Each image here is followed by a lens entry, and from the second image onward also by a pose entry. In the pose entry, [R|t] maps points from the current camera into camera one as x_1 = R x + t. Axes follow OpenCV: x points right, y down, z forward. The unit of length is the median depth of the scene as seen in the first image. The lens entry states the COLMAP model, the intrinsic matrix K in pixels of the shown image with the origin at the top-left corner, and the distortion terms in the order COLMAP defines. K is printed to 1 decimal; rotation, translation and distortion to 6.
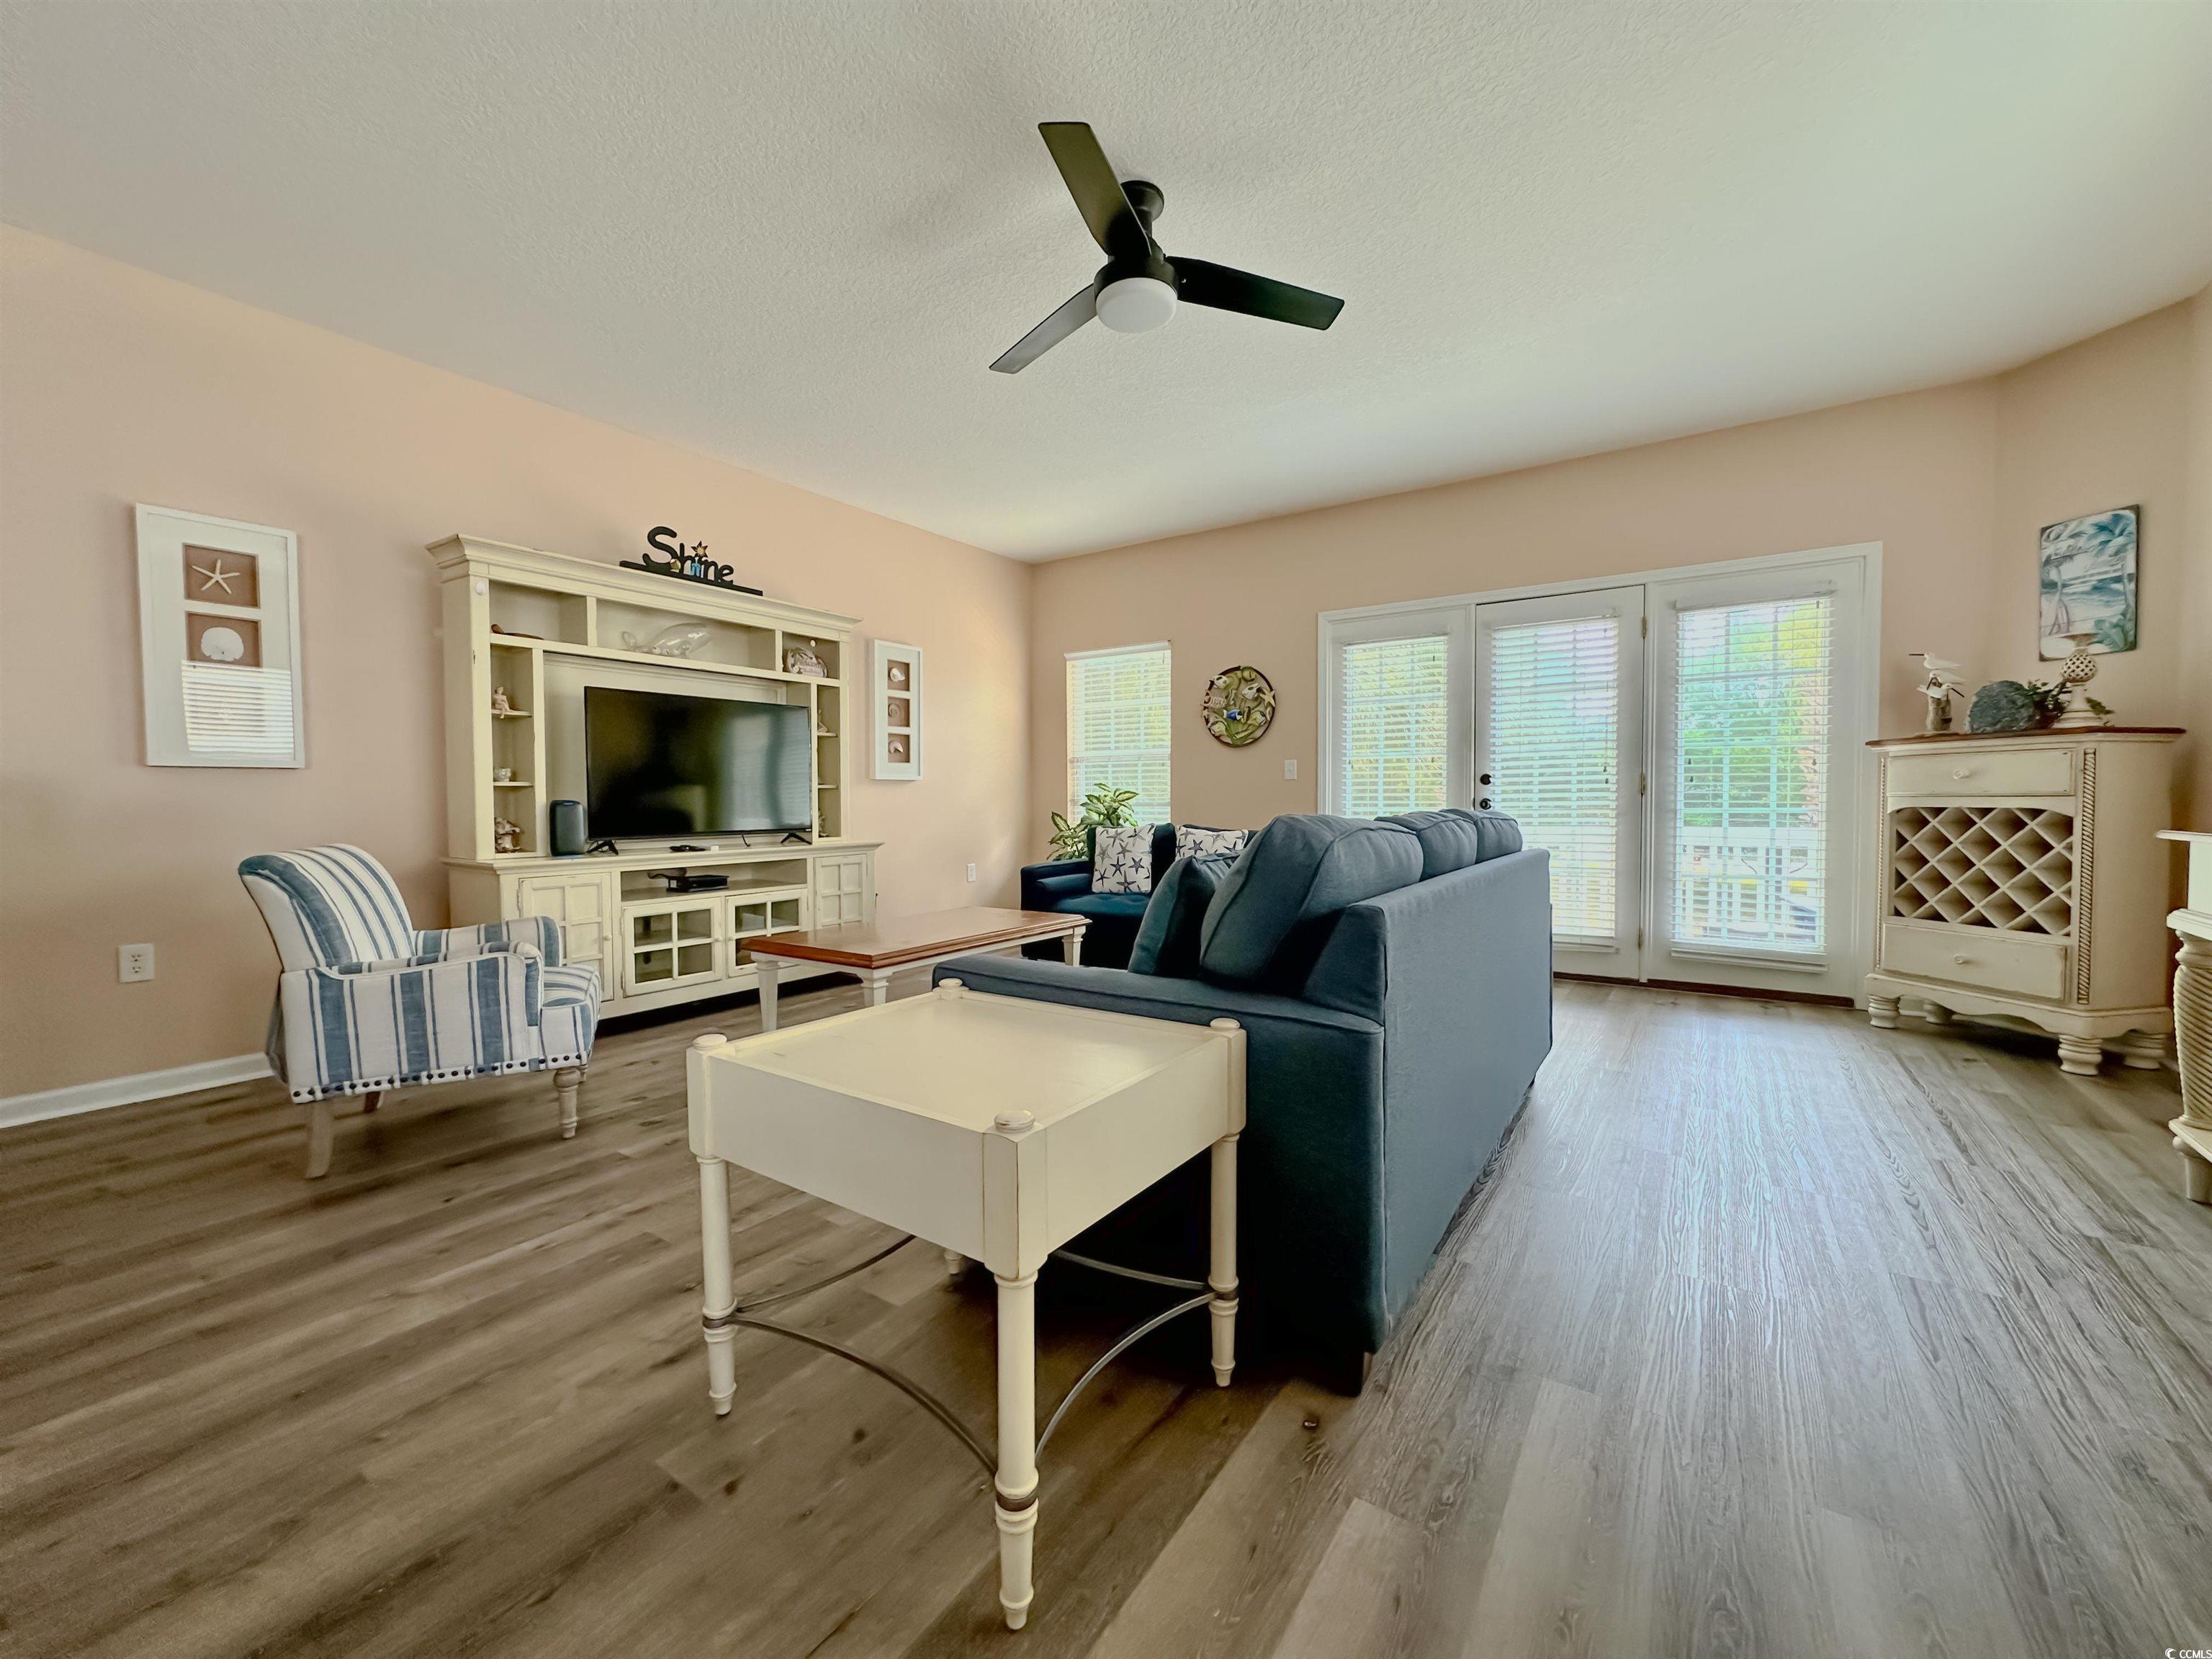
lens RADIAL K [[895.8, 0, 1093.5], [0, 895.8, 832.5], [0, 0, 1]] dist [-0.000782, -0.000102]
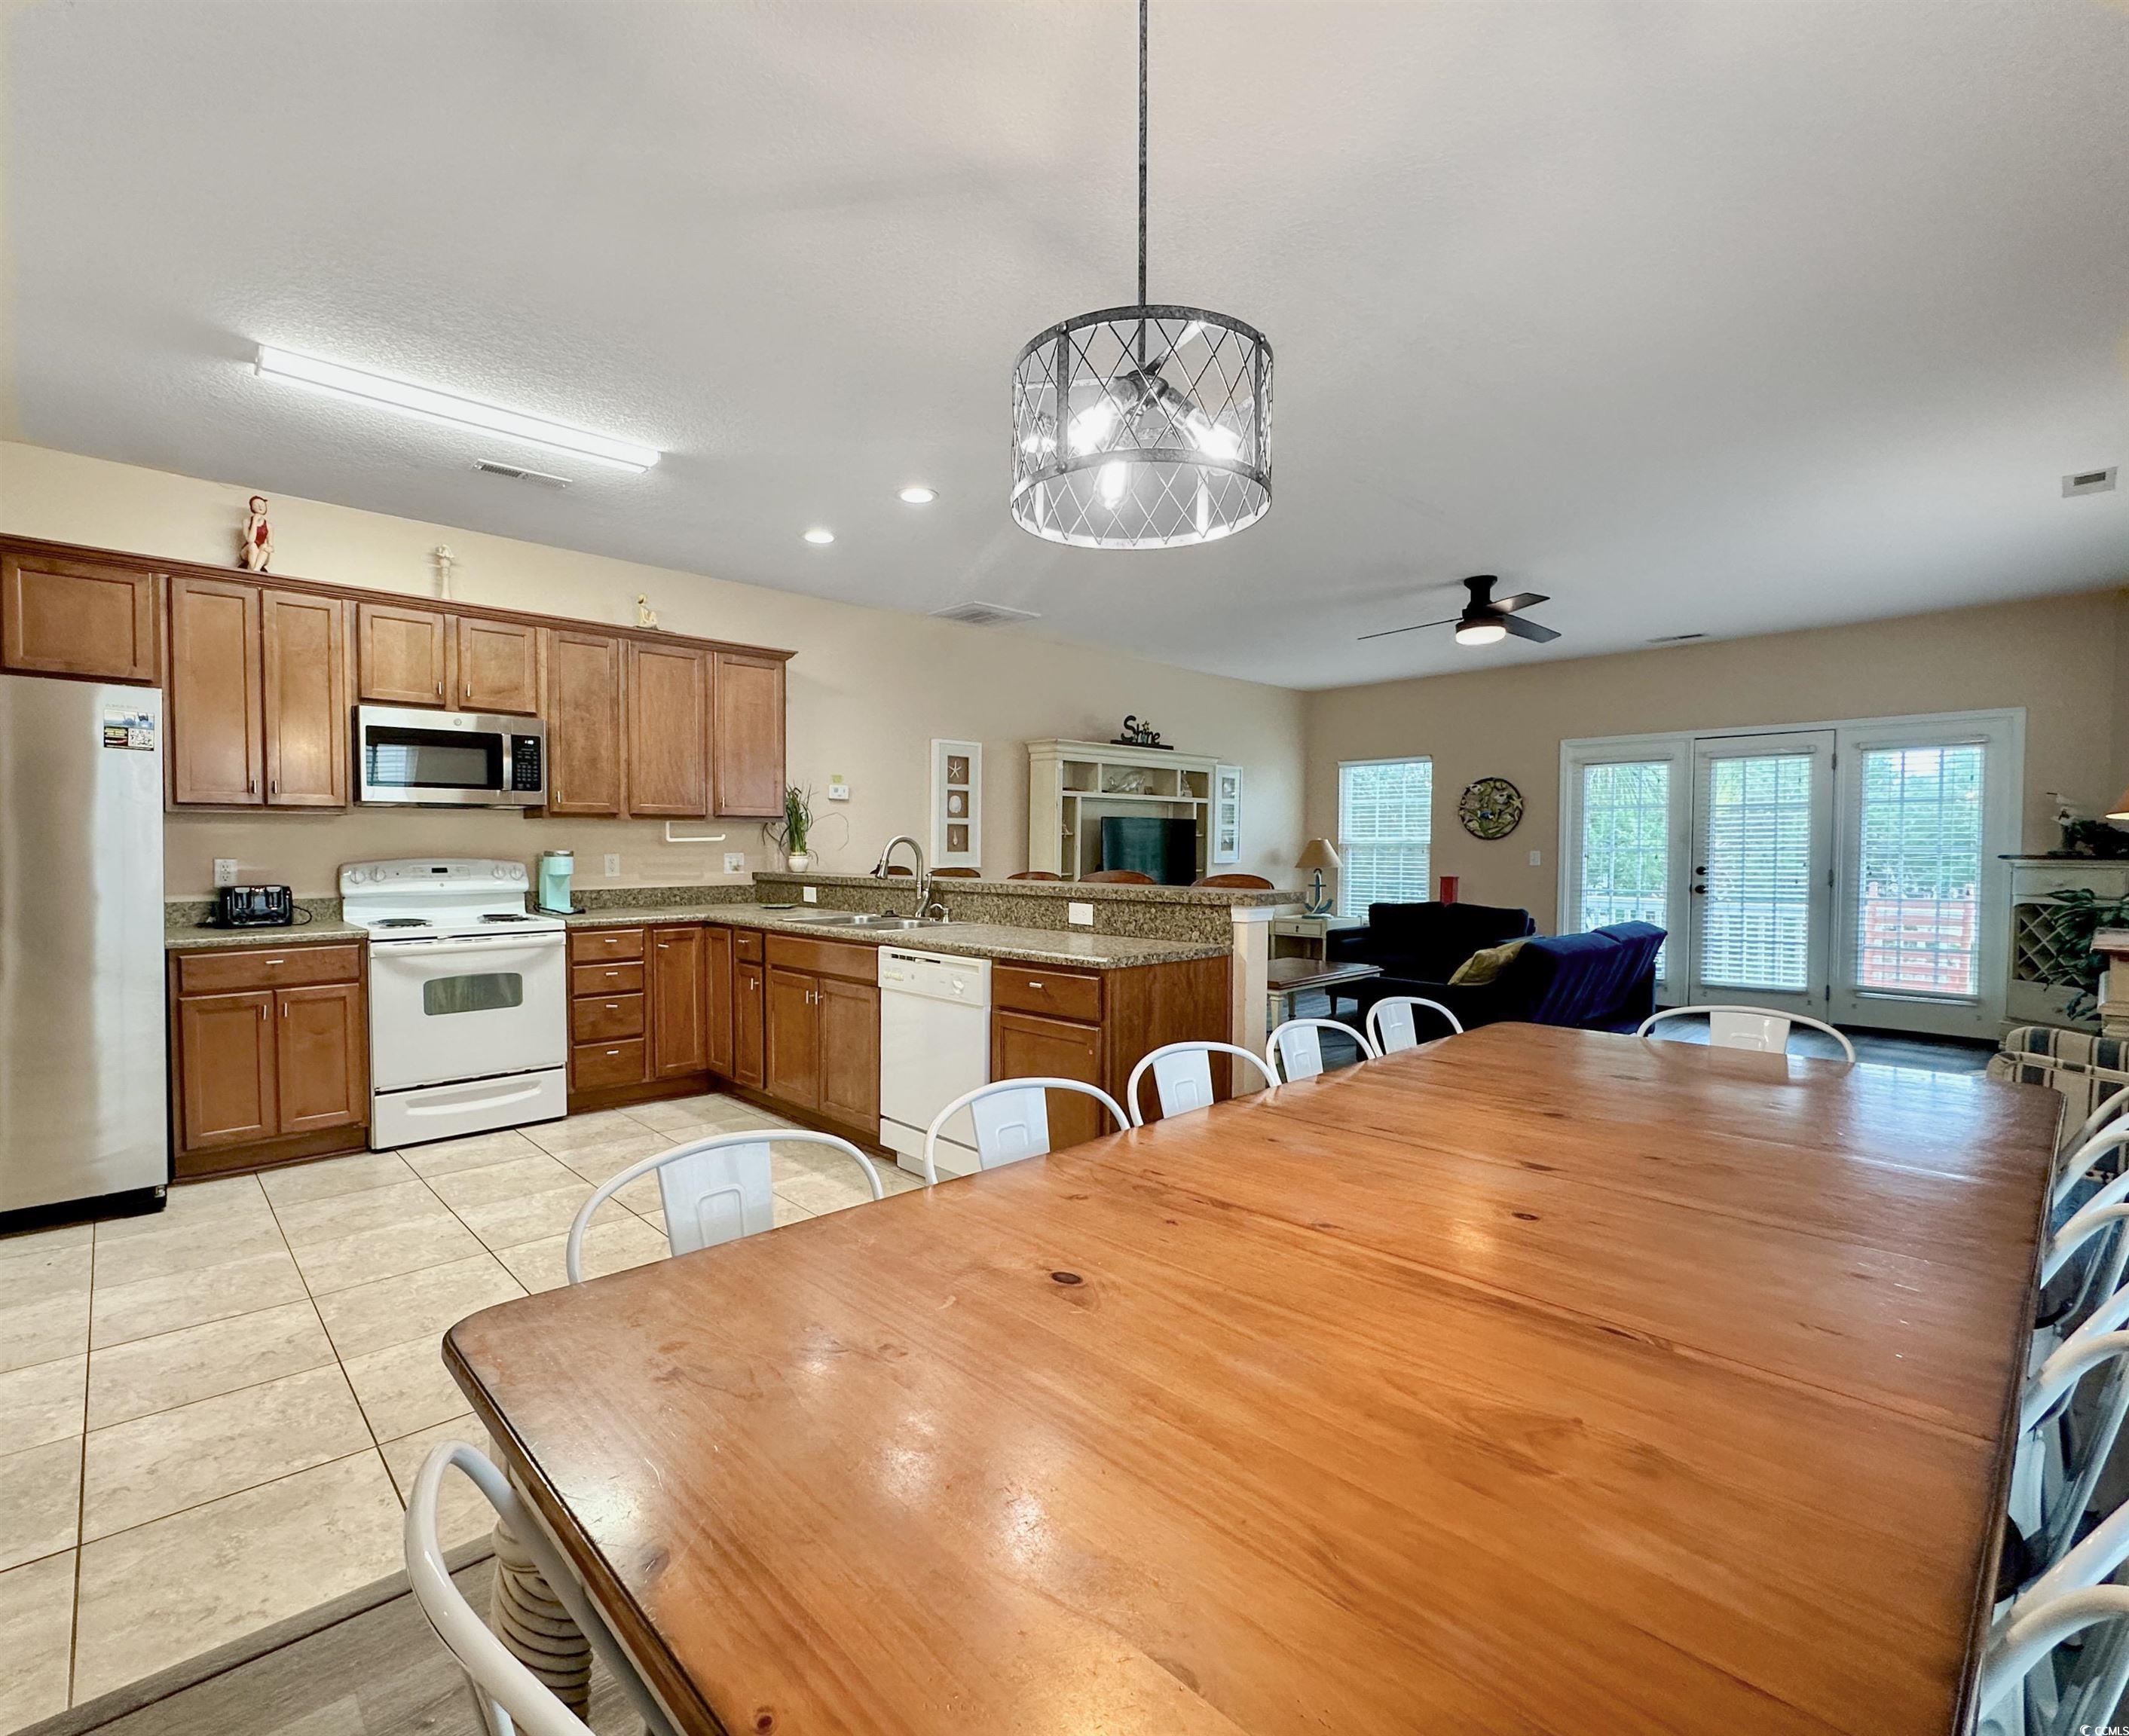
lens RADIAL K [[991.7, 0, 980.7], [0, 991.7, 876.6], [0, 0, 1]] dist [-0.011864, 0.000334]
pose [[0.971258, 0.013839, -0.237627, -0.275564], [-0.015520, 0.999866, -0.005206, -0.028821], [0.237523, 0.008744, 0.971342, -0.732385]]
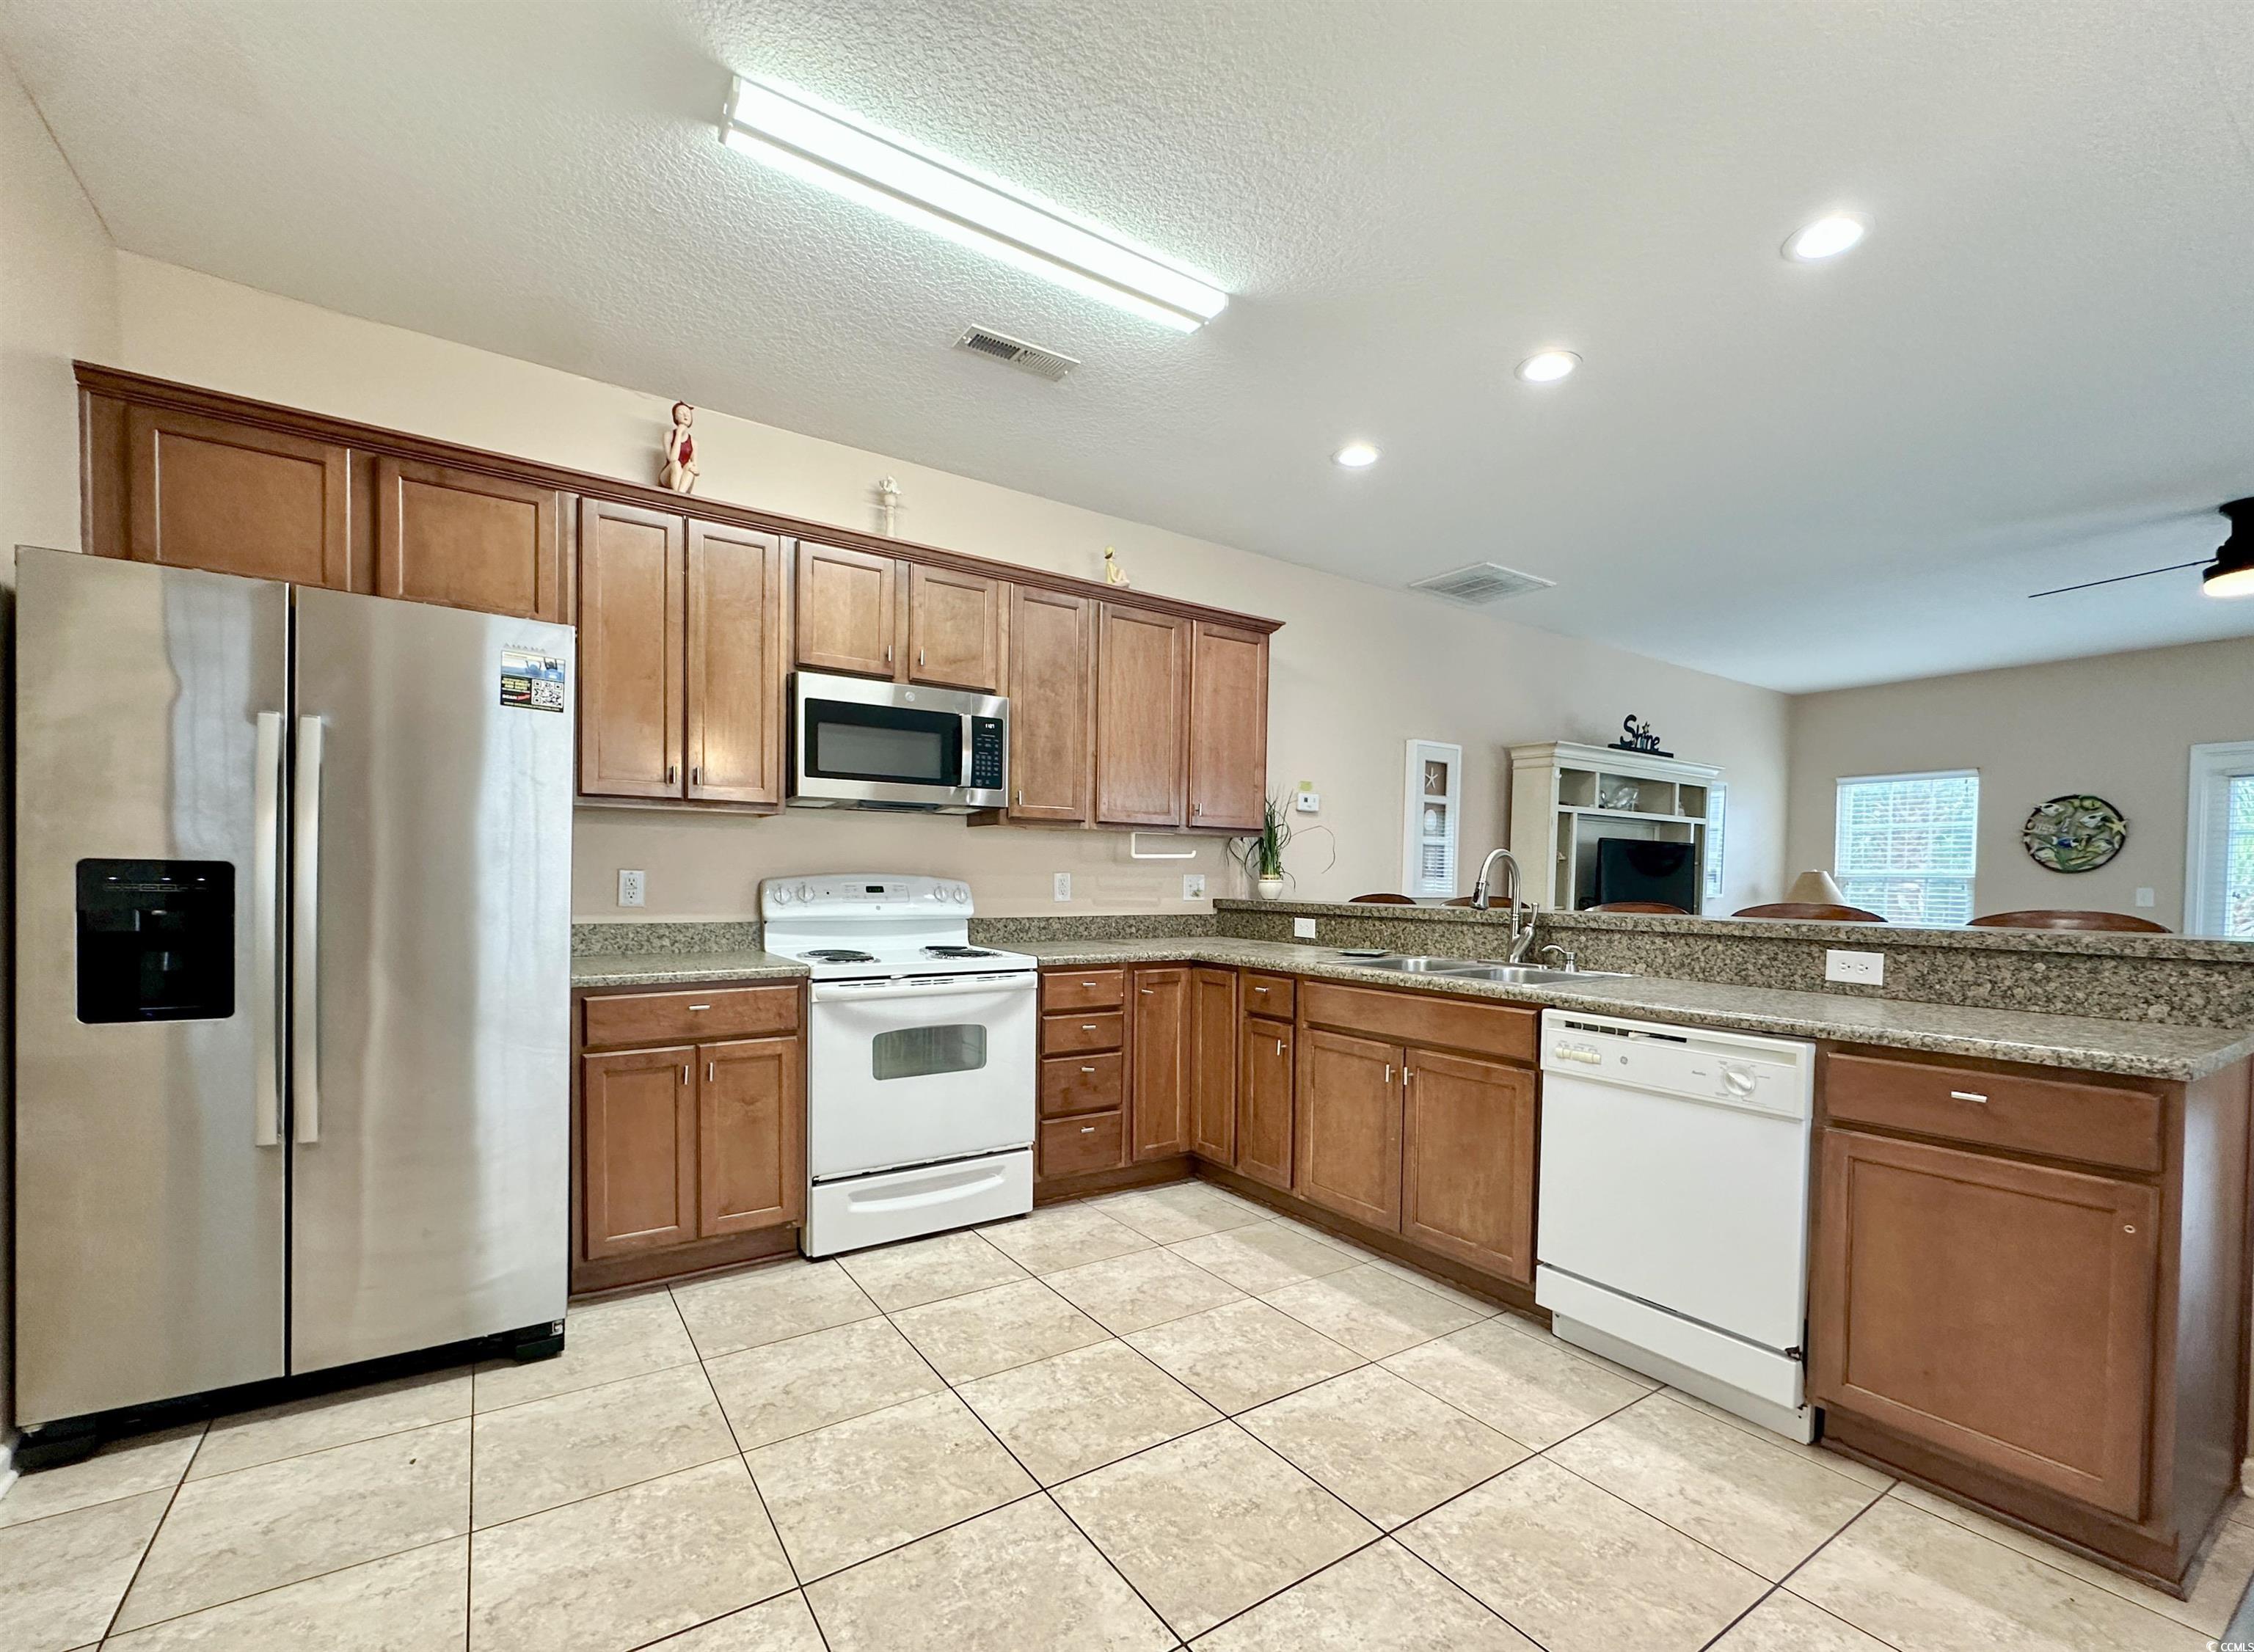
lens RADIAL K [[964.0, 0, 1127.1], [0, 964.0, 899.8], [0, 0, 1]] dist [-0.010456, -0.000451]
pose [[0.930682, 0.026082, -0.364898, -0.575335], [-0.032534, 0.999404, -0.011544, -0.021093], [0.364379, 0.022615, 0.930976, -0.535652]]
